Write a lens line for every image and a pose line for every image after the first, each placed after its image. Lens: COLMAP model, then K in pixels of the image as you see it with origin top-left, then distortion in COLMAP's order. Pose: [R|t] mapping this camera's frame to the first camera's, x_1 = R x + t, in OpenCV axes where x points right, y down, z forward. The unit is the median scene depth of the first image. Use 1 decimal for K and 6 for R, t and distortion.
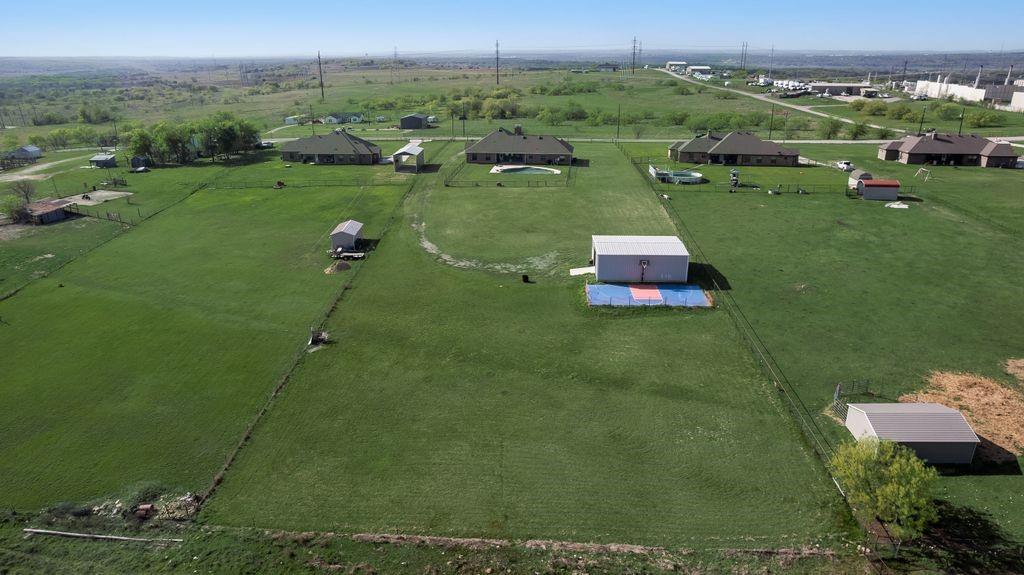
lens RADIAL K [[666.1, 0, 512.0], [0, 666.1, 287.5], [0, 0, 1]] dist [0.000068, -0.000009]
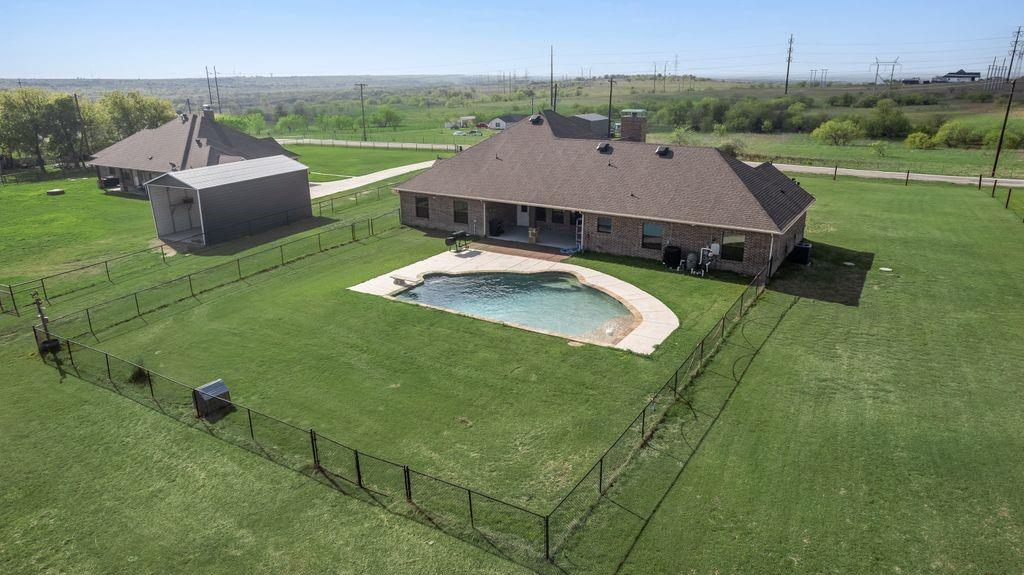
lens RADIAL K [[666.1, 0, 512.0], [0, 666.1, 287.5], [0, 0, 1]] dist [0.000068, -0.000009]
pose [[0.906989, 0.137383, -0.398116, 0.095666], [-0.149215, 0.988804, 0.001278, -0.162500], [0.393834, 0.058246, 0.917334, 0.735261]]
